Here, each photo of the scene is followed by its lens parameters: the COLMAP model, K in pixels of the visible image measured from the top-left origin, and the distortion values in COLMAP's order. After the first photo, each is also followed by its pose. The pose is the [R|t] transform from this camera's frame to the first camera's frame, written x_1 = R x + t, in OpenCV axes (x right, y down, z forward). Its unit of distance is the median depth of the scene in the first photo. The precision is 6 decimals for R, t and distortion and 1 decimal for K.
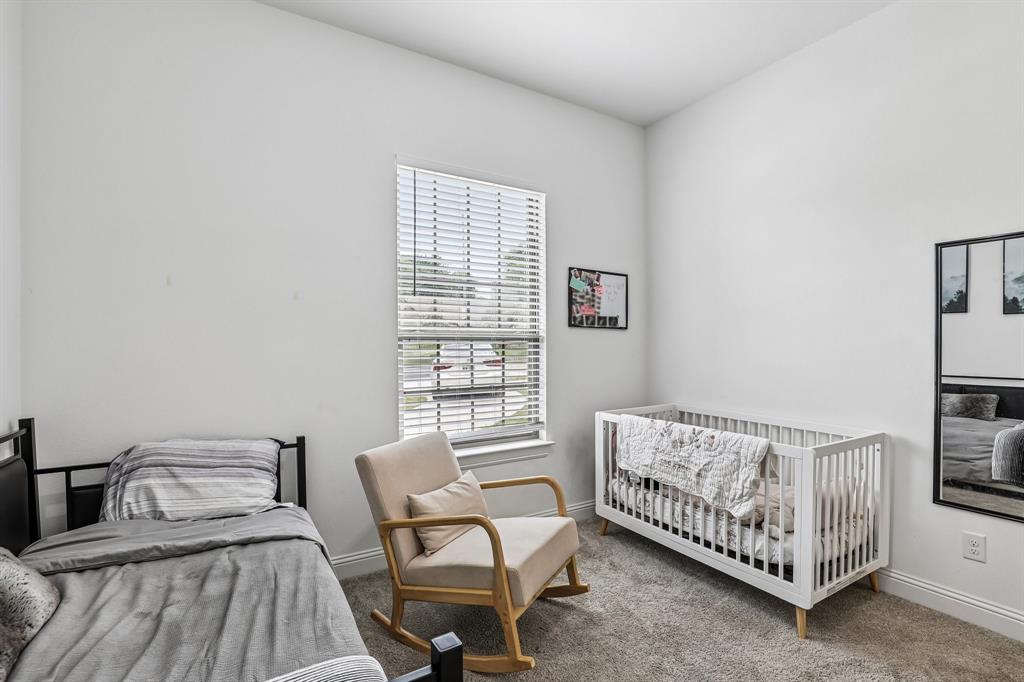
lens RADIAL K [[470.7, 0, 513.1], [0, 470.7, 342.4], [0, 0, 1]] dist [-0.027765, 0.000215]
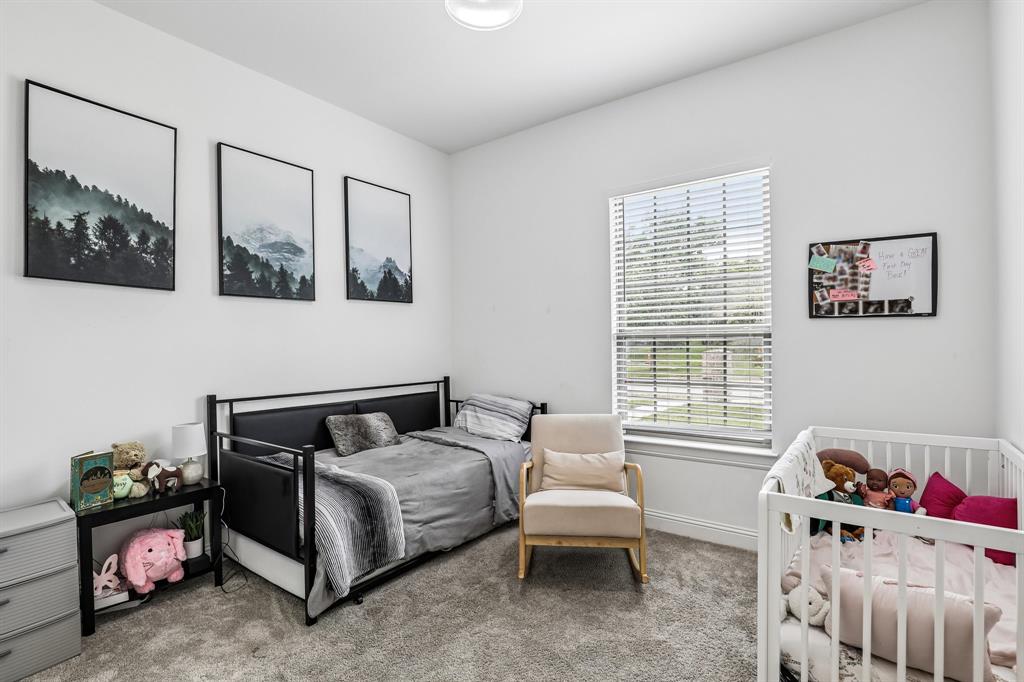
lens RADIAL K [[470.7, 0, 513.5], [0, 470.7, 341.0], [0, 0, 1]] dist [-0.027765, 0.000215]
pose [[0.386621, -0.007946, -0.922205, 0.646684], [0.011468, 0.999927, -0.003808, 0.002721], [0.922167, -0.009103, 0.386684, 0.223667]]
